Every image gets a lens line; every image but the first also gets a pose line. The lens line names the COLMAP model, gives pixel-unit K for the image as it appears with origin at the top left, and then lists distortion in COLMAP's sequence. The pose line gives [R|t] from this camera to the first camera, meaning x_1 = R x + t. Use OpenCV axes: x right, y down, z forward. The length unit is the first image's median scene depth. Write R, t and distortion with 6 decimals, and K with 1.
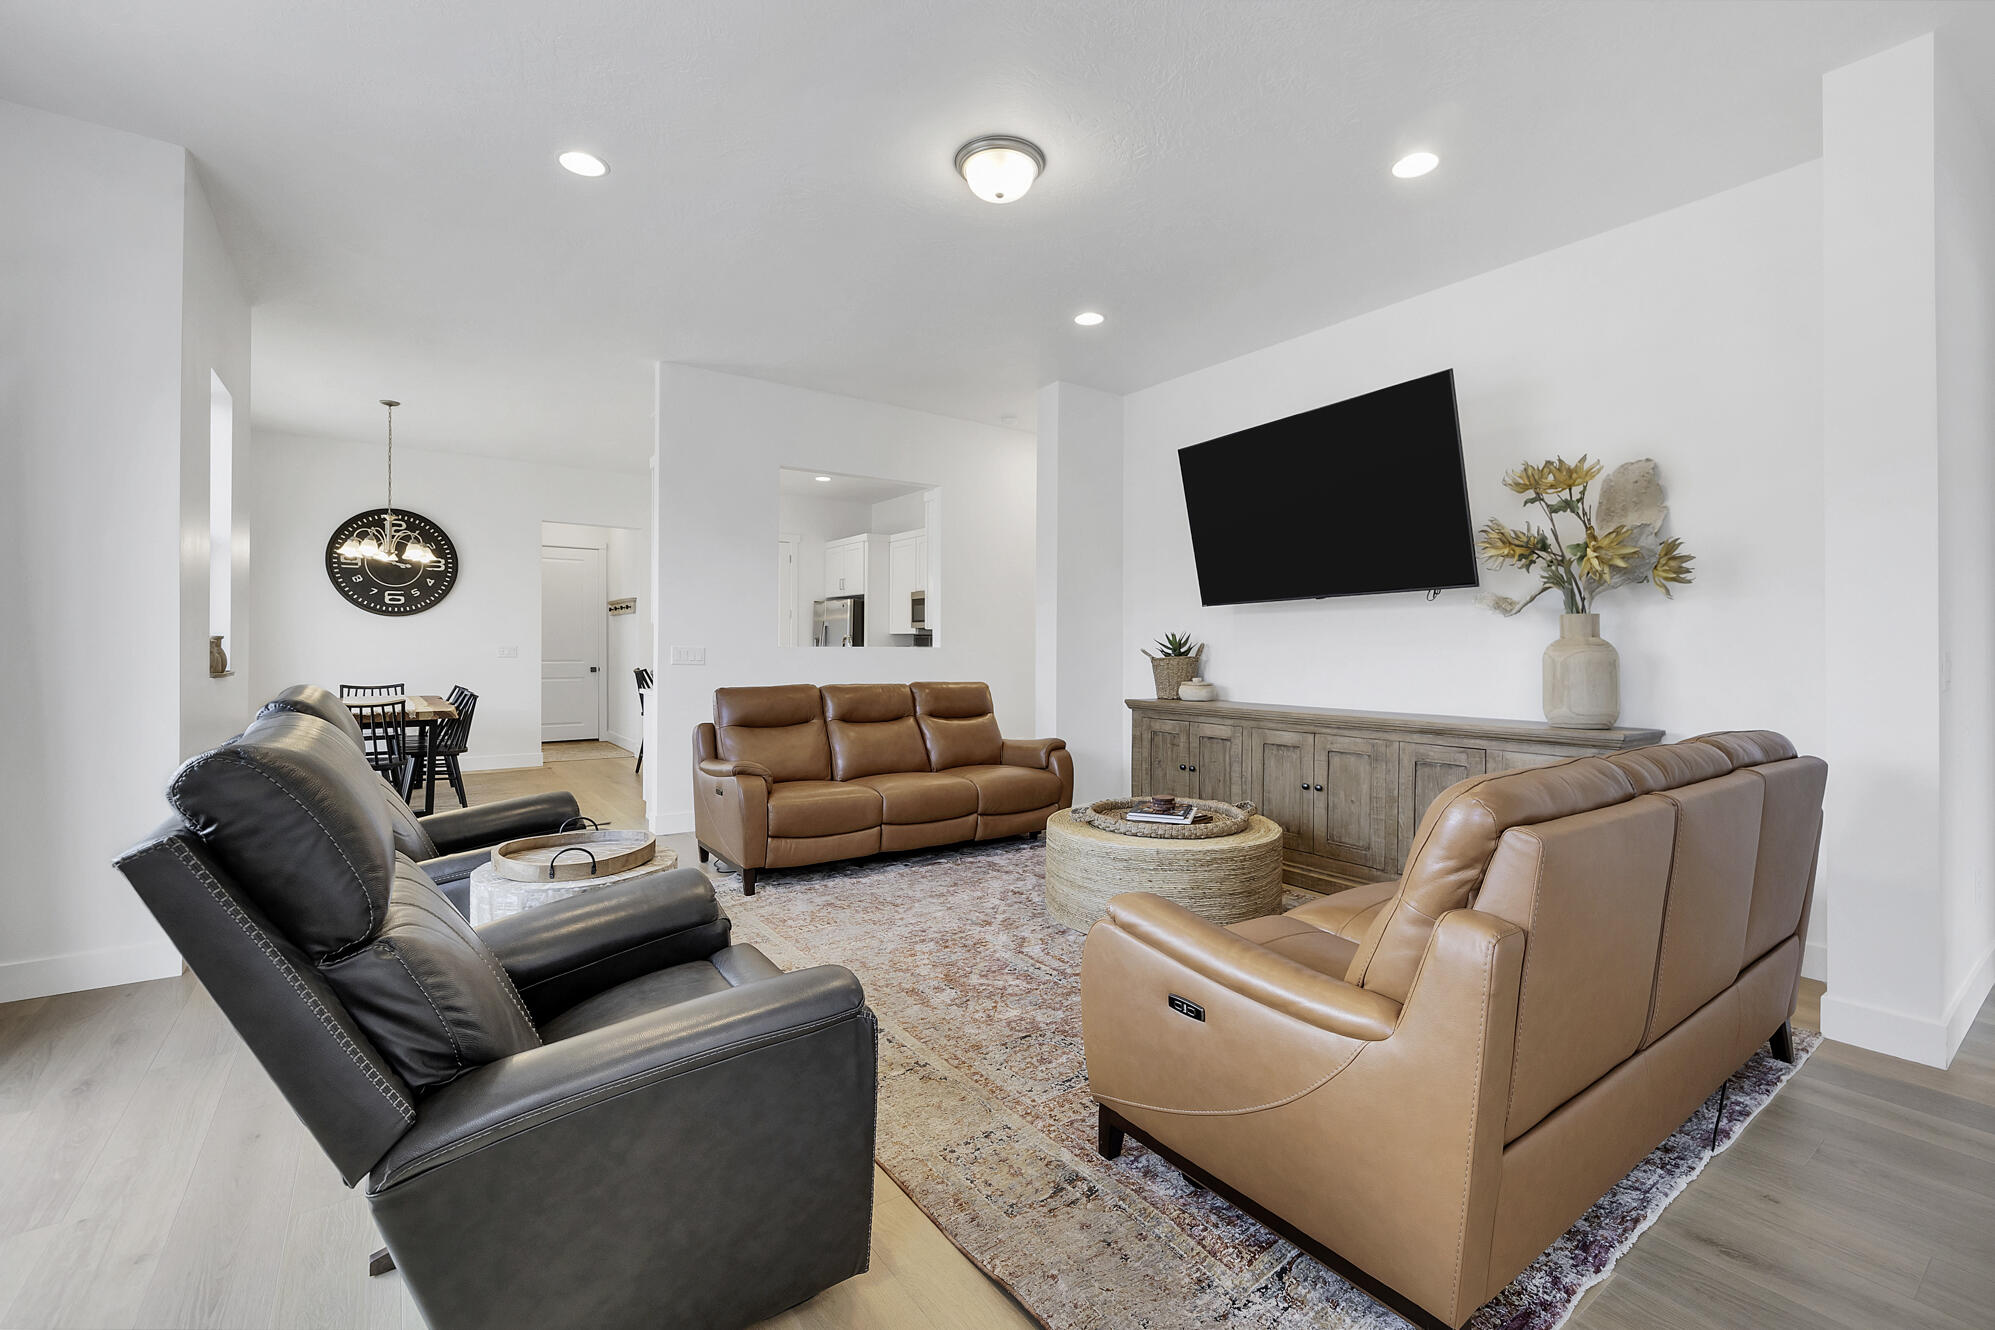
lens RADIAL K [[858.6, 0, 1003.0], [0, 858.6, 652.7], [0, 0, 1]] dist [0.010924, -0.000313]
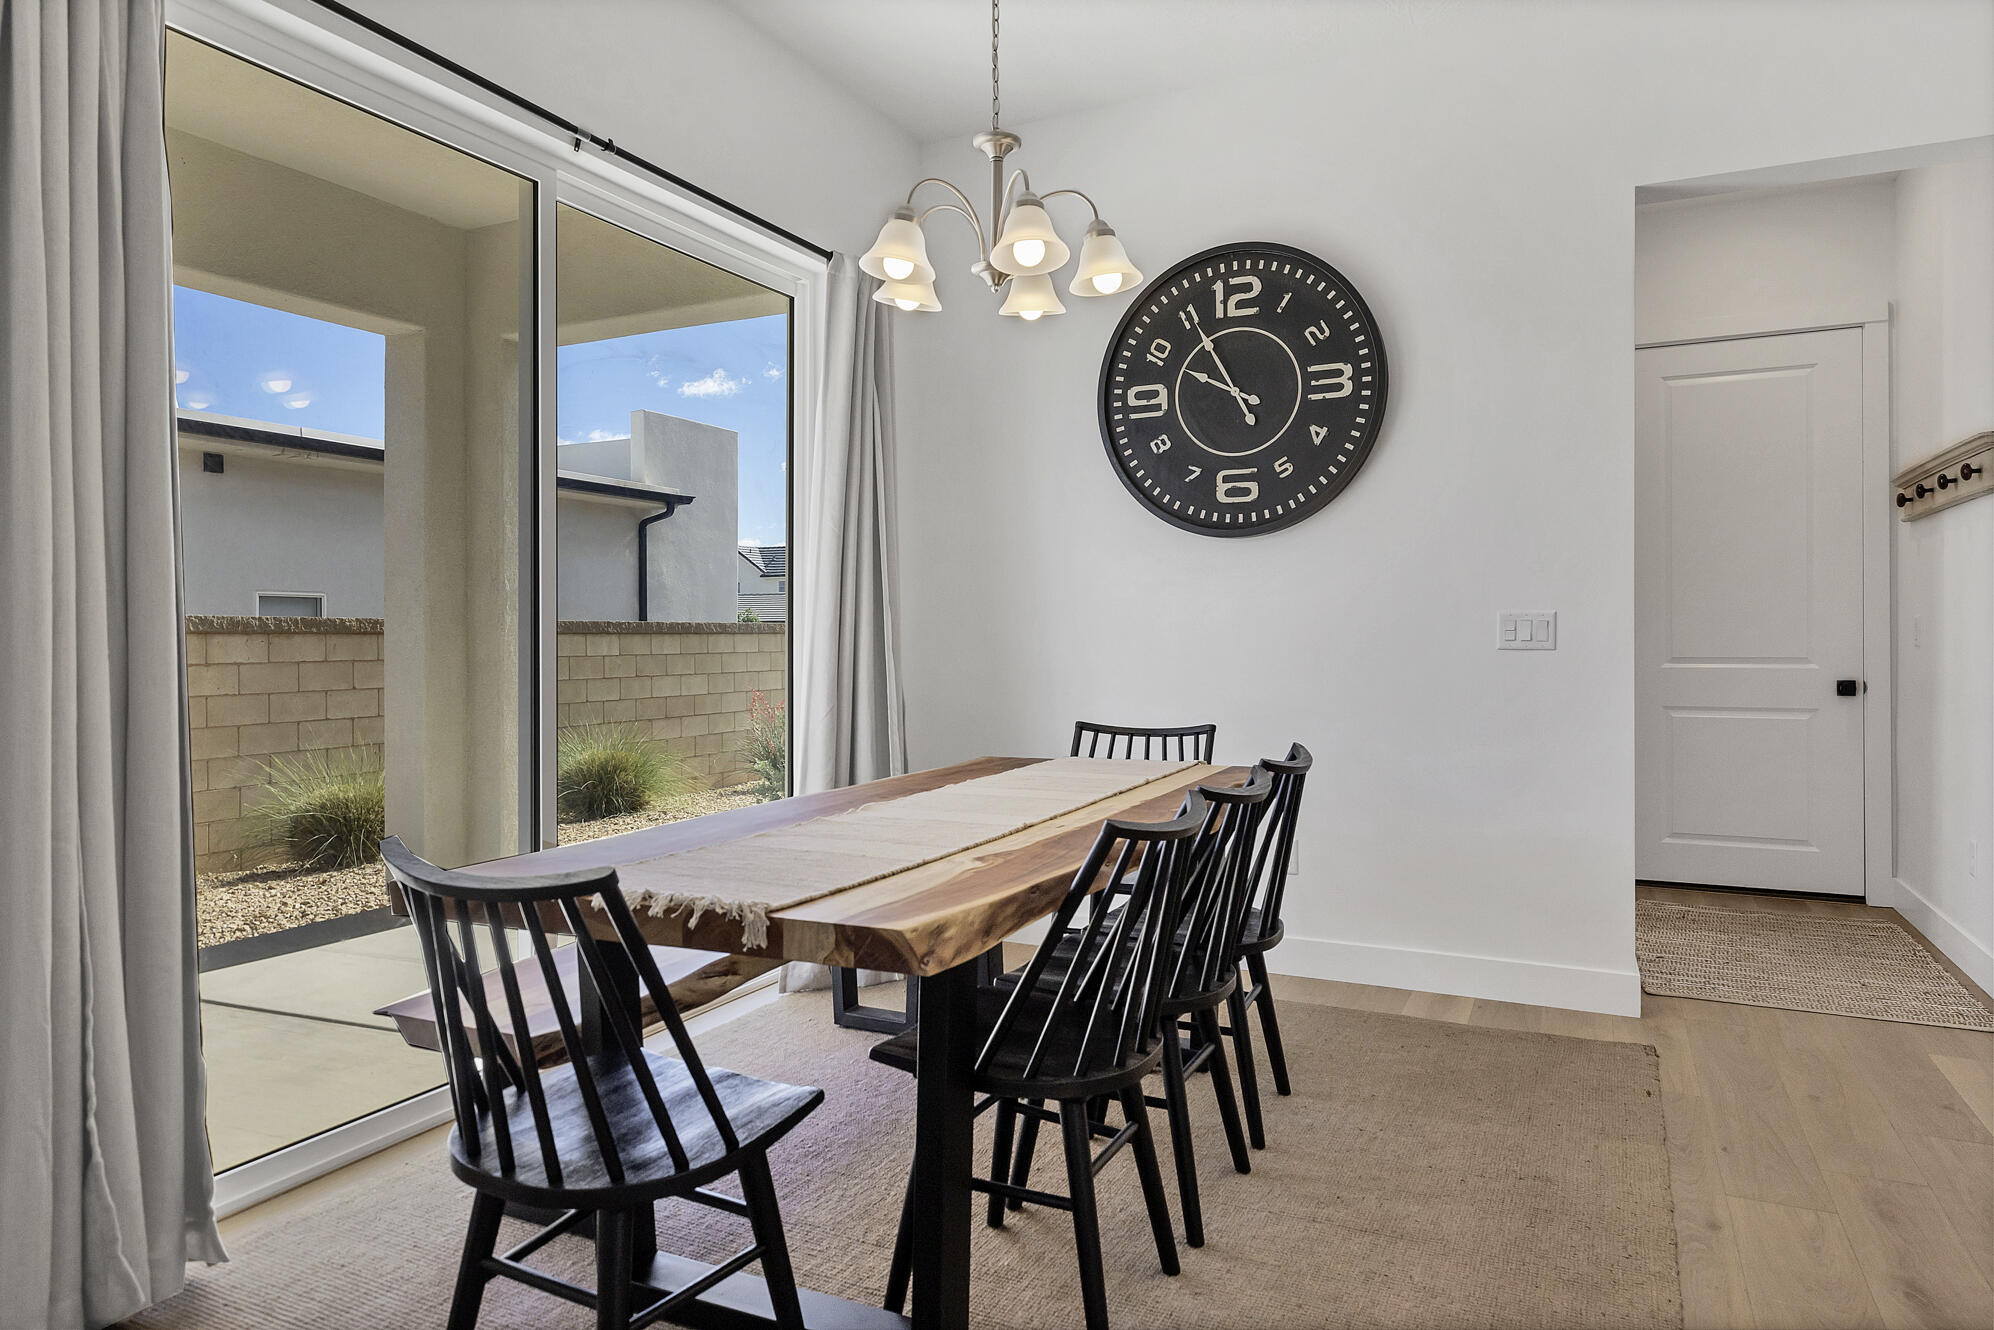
lens RADIAL K [[1222.6, 0, 998.8], [0, 1222.6, 645.0], [0, 0, 1]] dist [-0.001719, 0.000951]
pose [[0.475703, 0.001380, -0.879605, -0.294156], [0.000638, 0.999998, 0.001914, 0.002828], [0.879606, -0.001472, 0.475701, 0.662304]]
